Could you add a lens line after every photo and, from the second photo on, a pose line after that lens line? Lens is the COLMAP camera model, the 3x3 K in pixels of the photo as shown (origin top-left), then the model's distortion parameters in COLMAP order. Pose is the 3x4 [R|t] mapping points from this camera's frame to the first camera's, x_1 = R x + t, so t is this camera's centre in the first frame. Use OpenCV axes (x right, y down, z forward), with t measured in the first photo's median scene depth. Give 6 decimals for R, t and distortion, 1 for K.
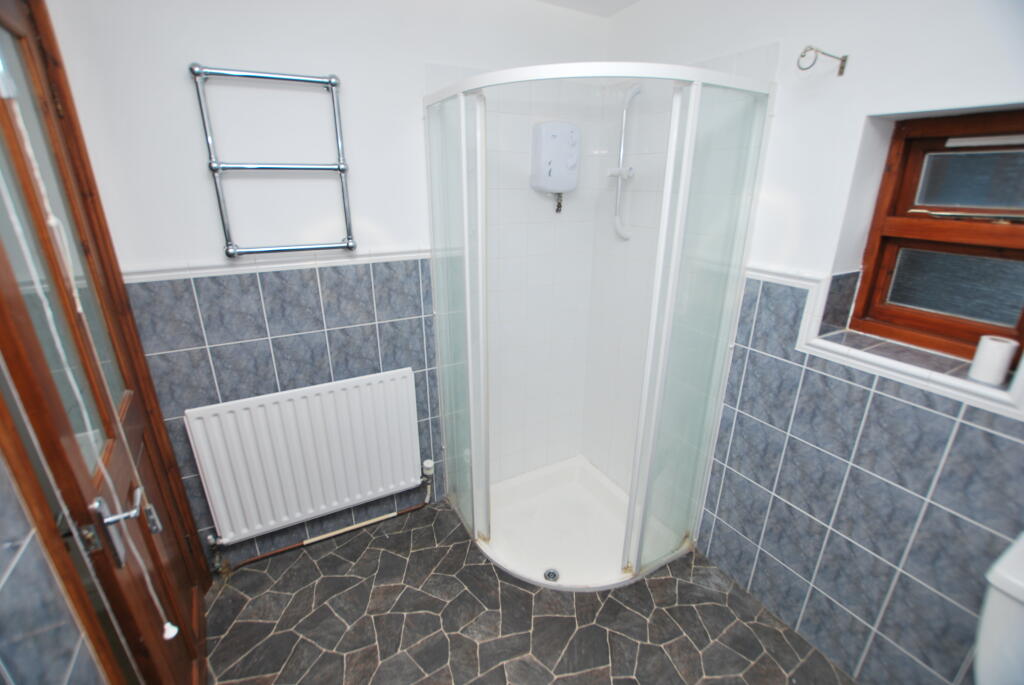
lens RADIAL K [[448.7, 0, 512.0], [0, 448.7, 342.5], [0, 0, 1]] dist [-0.036757, 0.000016]
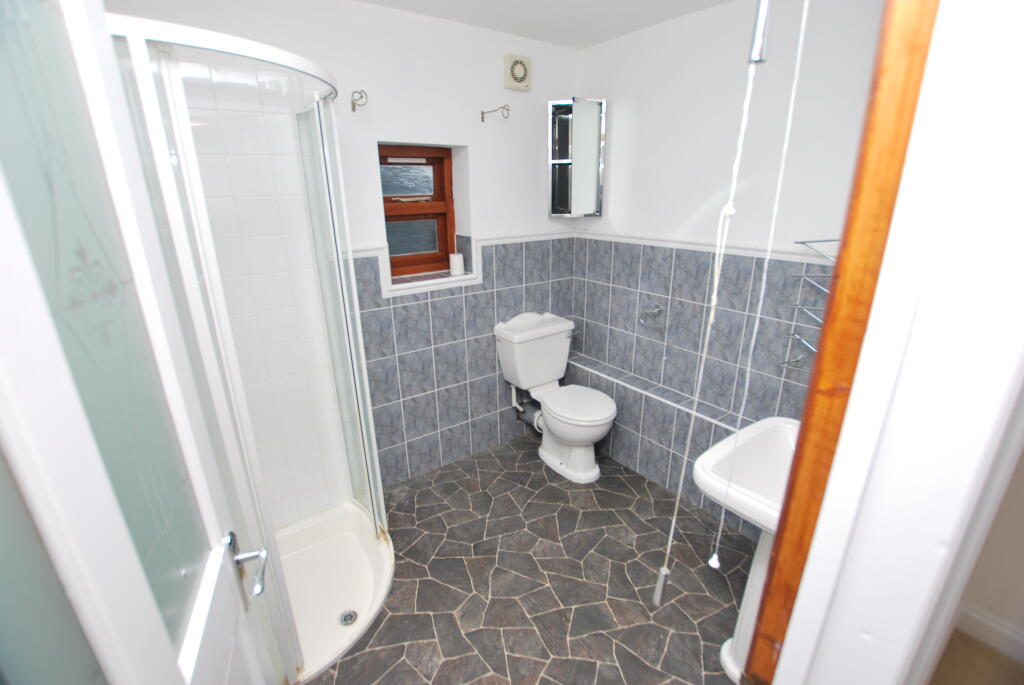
lens RADIAL K [[448.7, 0, 512.0], [0, 448.7, 342.5], [0, 0, 1]] dist [-0.036757, 0.000016]
pose [[-0.120456, -0.319167, 0.940012, -0.833021], [0.349539, 0.872632, 0.341081, -0.209156], [-0.929146, 0.369656, 0.006447, 0.645982]]
